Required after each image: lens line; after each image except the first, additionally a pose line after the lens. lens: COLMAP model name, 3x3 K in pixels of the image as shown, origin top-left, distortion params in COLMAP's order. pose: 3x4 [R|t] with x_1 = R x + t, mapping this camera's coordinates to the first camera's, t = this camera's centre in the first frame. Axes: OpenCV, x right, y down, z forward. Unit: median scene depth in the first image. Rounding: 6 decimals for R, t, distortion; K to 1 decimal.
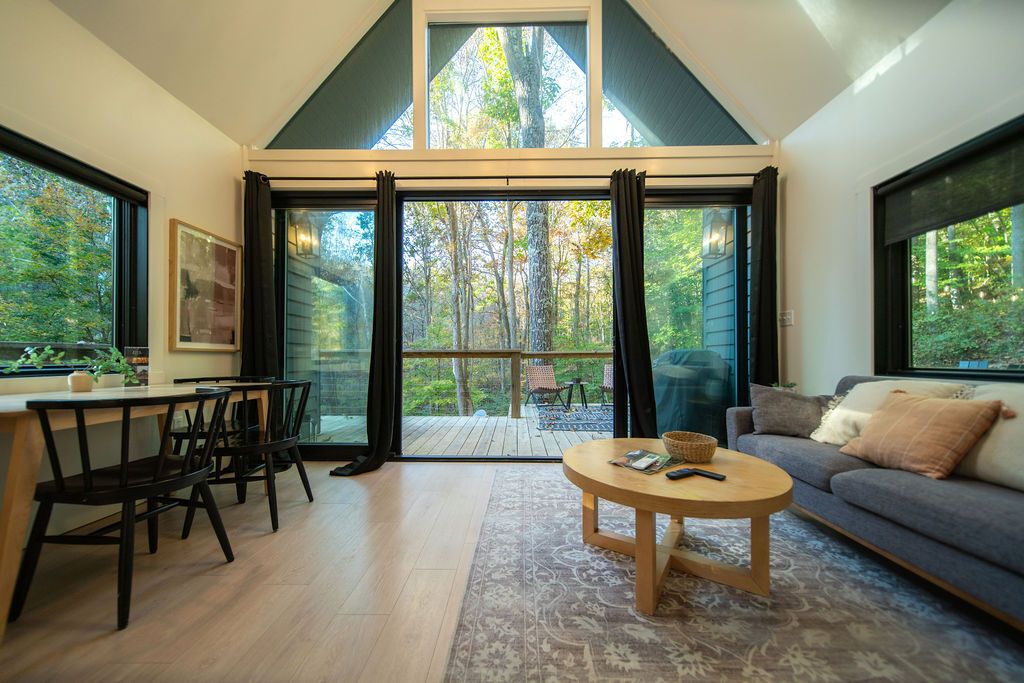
lens RADIAL K [[379.7, 0, 507.5], [0, 379.7, 356.0], [0, 0, 1]] dist [0.008264, -0.000018]
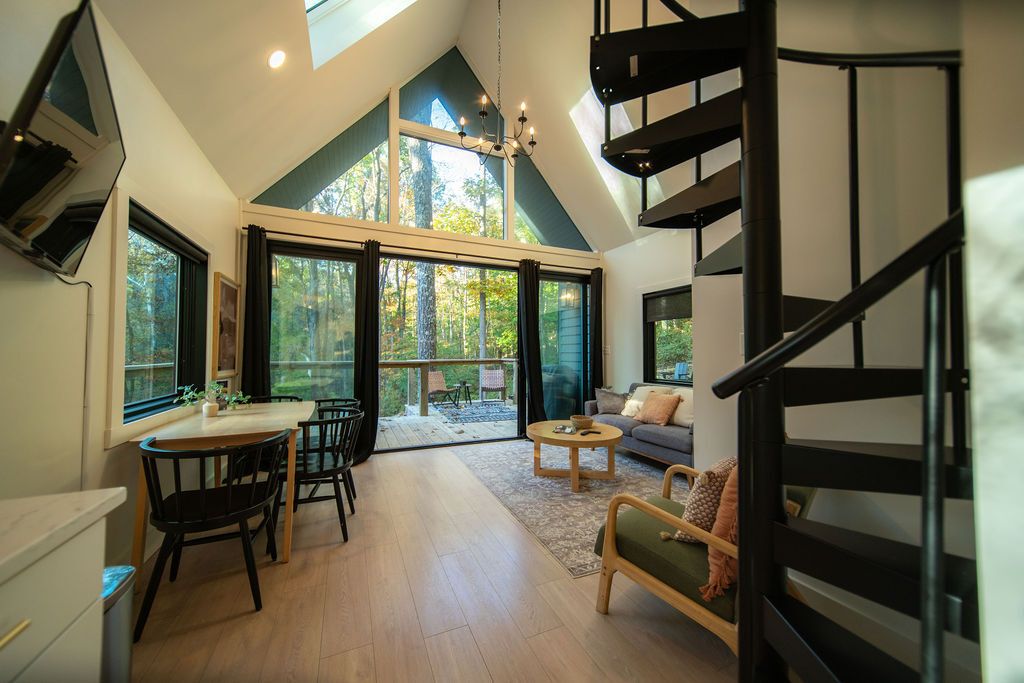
lens RADIAL K [[379.7, 0, 511.3], [0, 379.7, 344.8], [0, 0, 1]] dist [0.008264, -0.000018]
pose [[0.899256, 0.011919, 0.437261, -0.640806], [-0.005678, 0.999863, -0.015577, -0.125390], [-0.437386, 0.011525, 0.899200, -0.592920]]
